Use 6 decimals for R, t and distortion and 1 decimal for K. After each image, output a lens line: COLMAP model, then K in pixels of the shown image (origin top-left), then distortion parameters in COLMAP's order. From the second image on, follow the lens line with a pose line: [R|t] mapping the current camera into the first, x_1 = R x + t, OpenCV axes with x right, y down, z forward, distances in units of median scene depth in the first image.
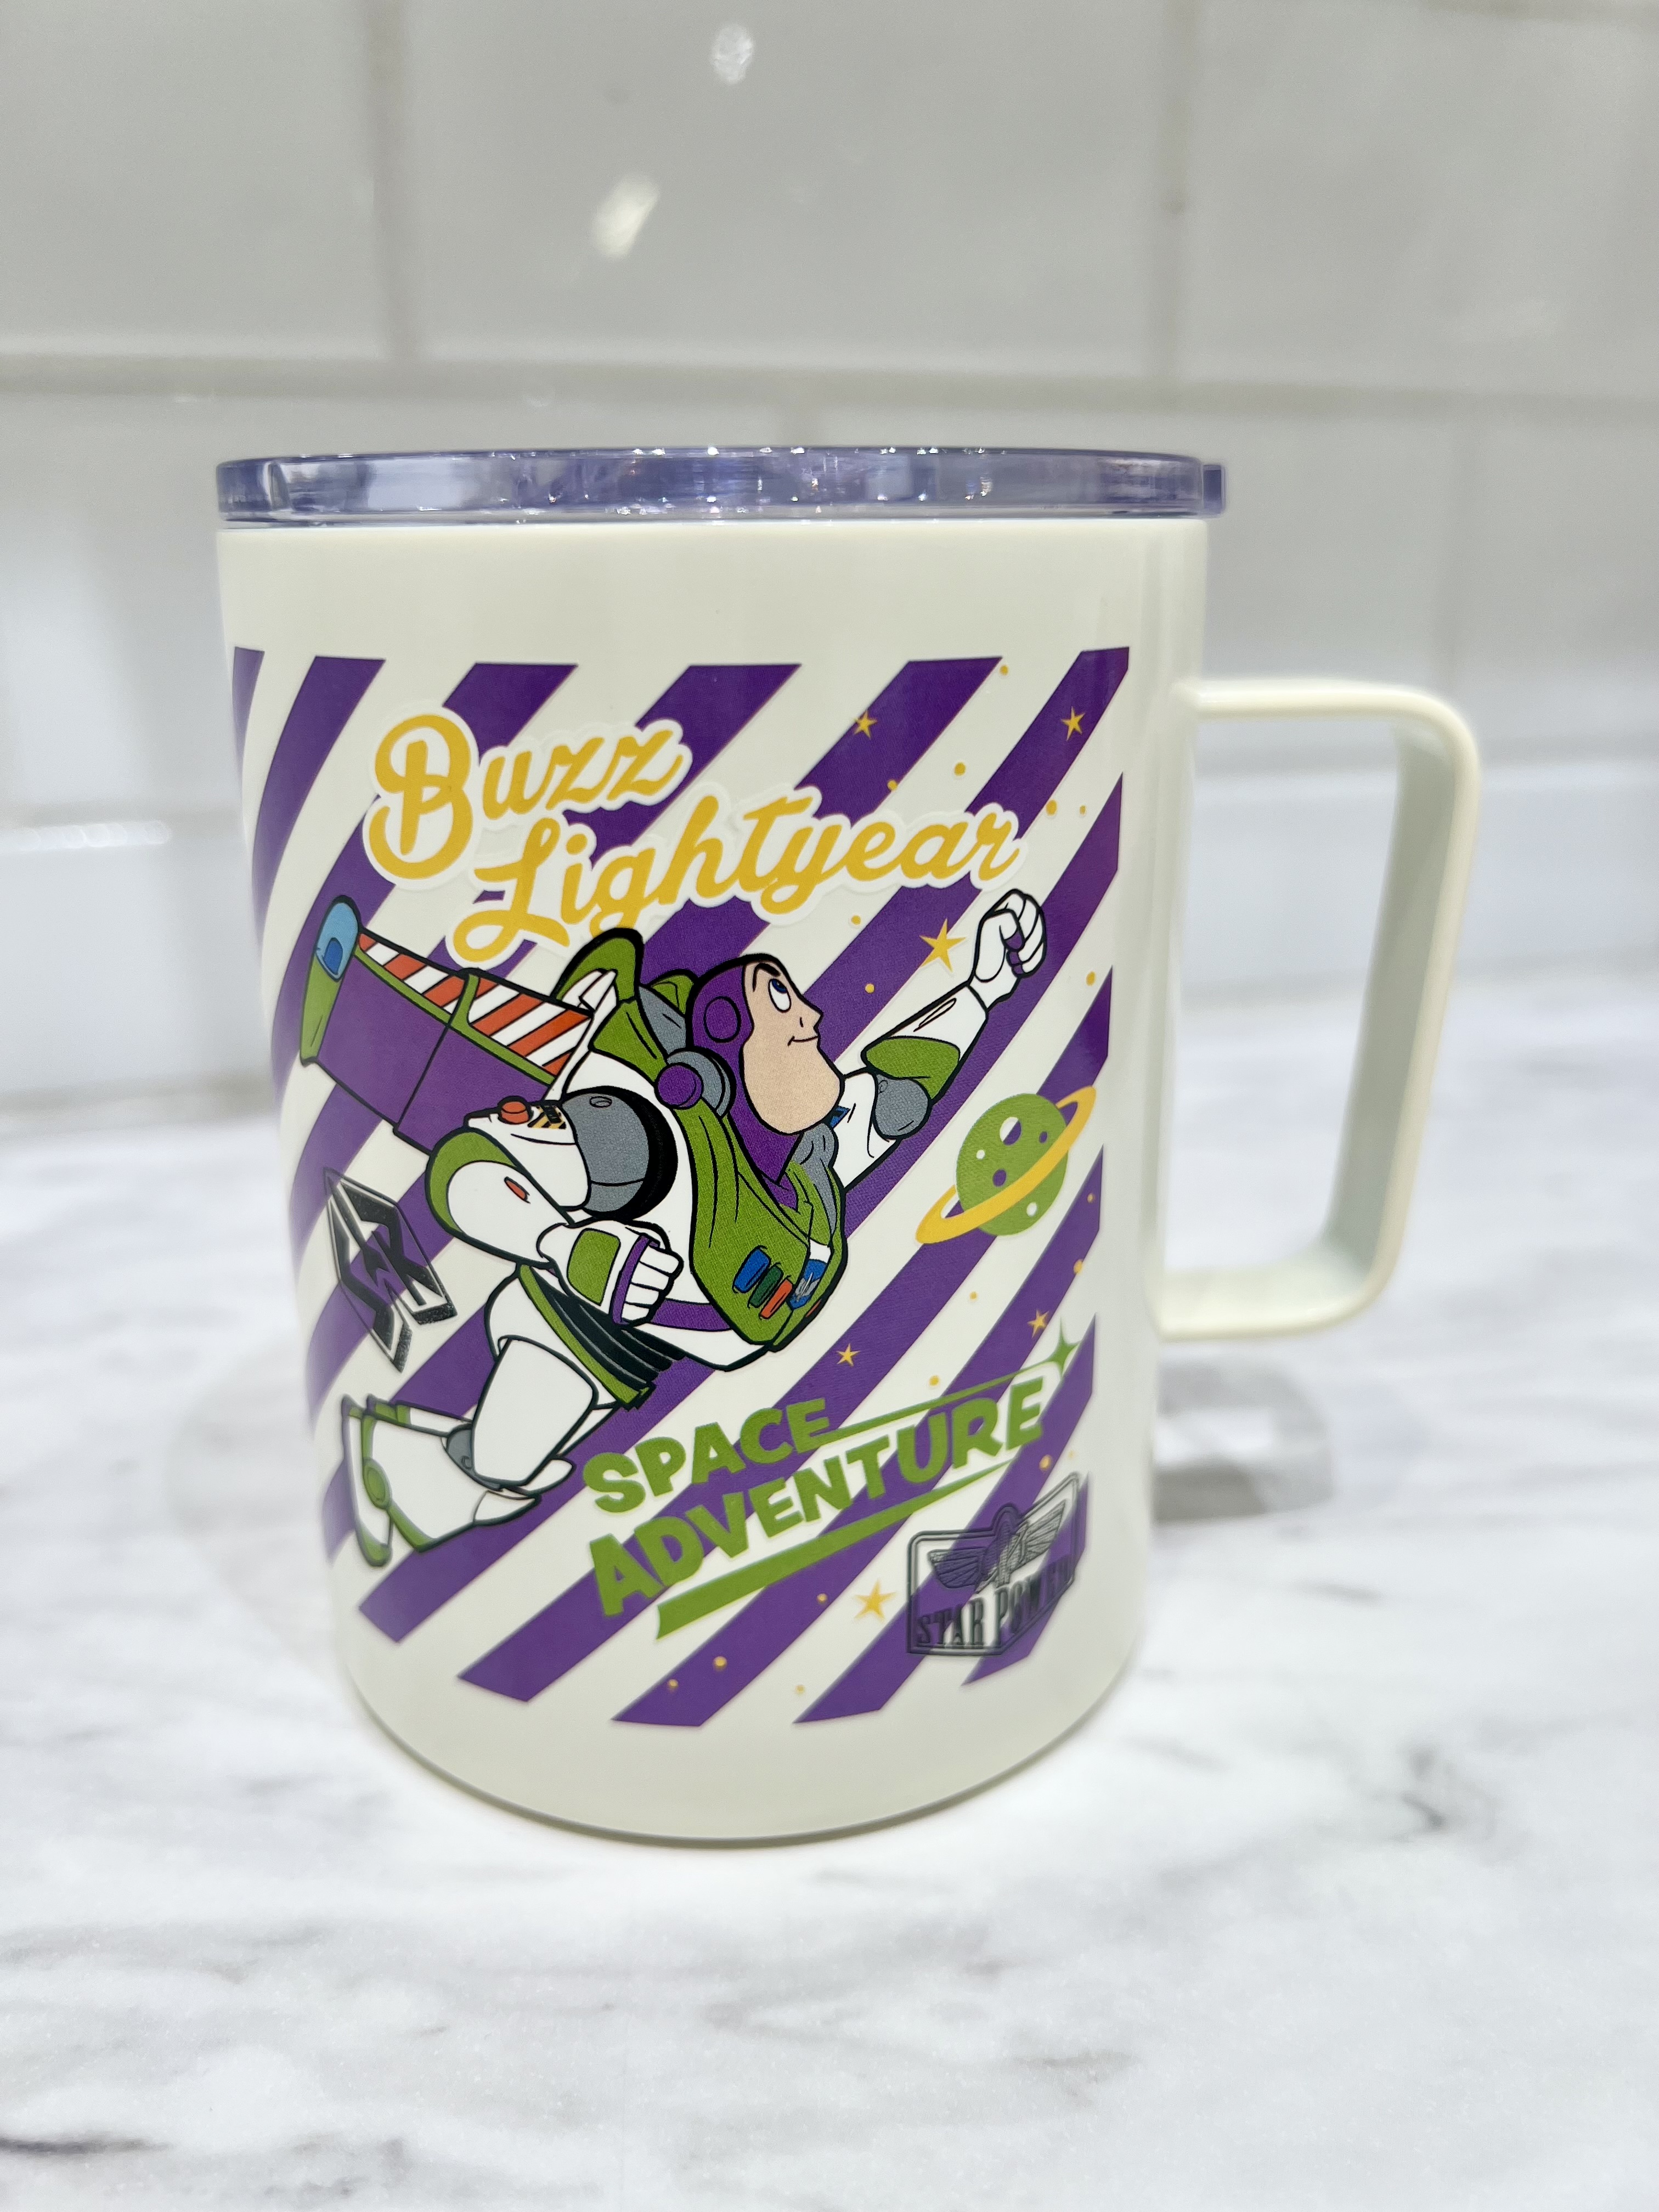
lens RADIAL K [[1731.0, 0, 827.1], [0, 1731.0, 1103.4], [0, 0, 1]] dist [-0.035656, -0.000977]
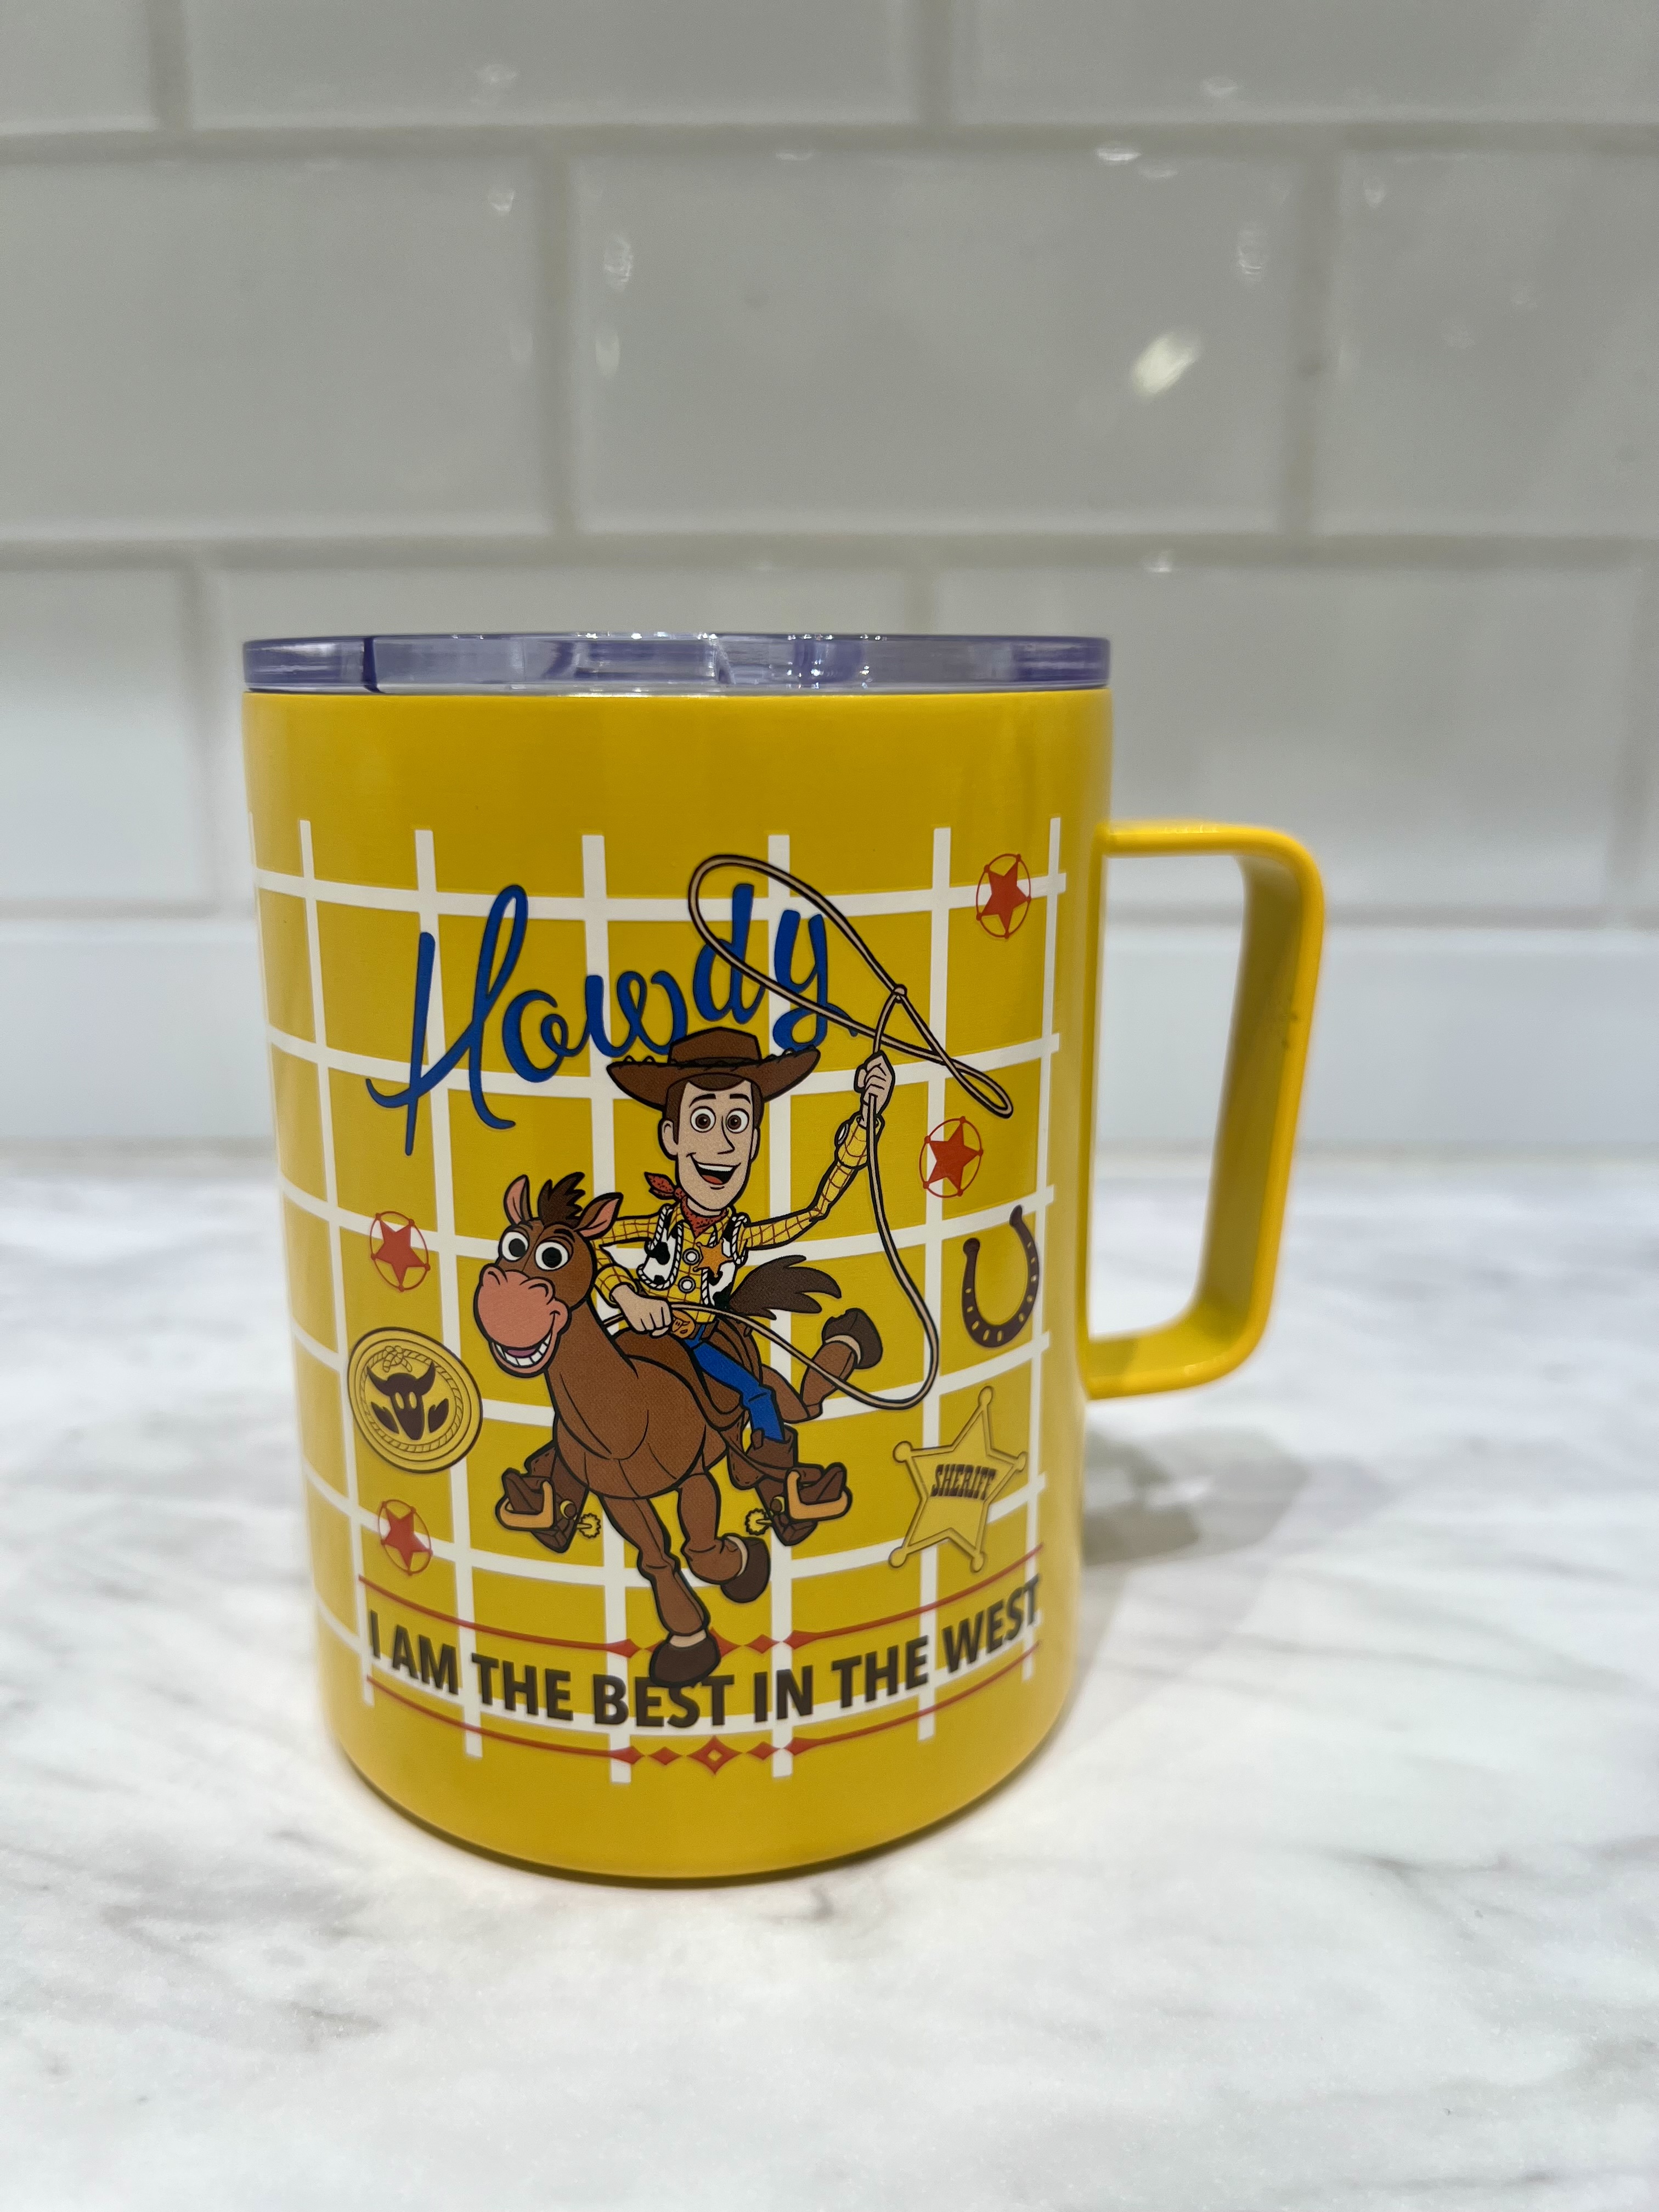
lens RADIAL K [[1731.0, 0, 840.0], [0, 1731.0, 1097.5], [0, 0, 1]] dist [-0.035656, -0.000977]
pose [[0.952171, 0.078146, -0.295403, 0.730828], [-0.099911, 0.993228, -0.059294, -0.015684], [0.288769, 0.085972, 0.953531, -0.041649]]
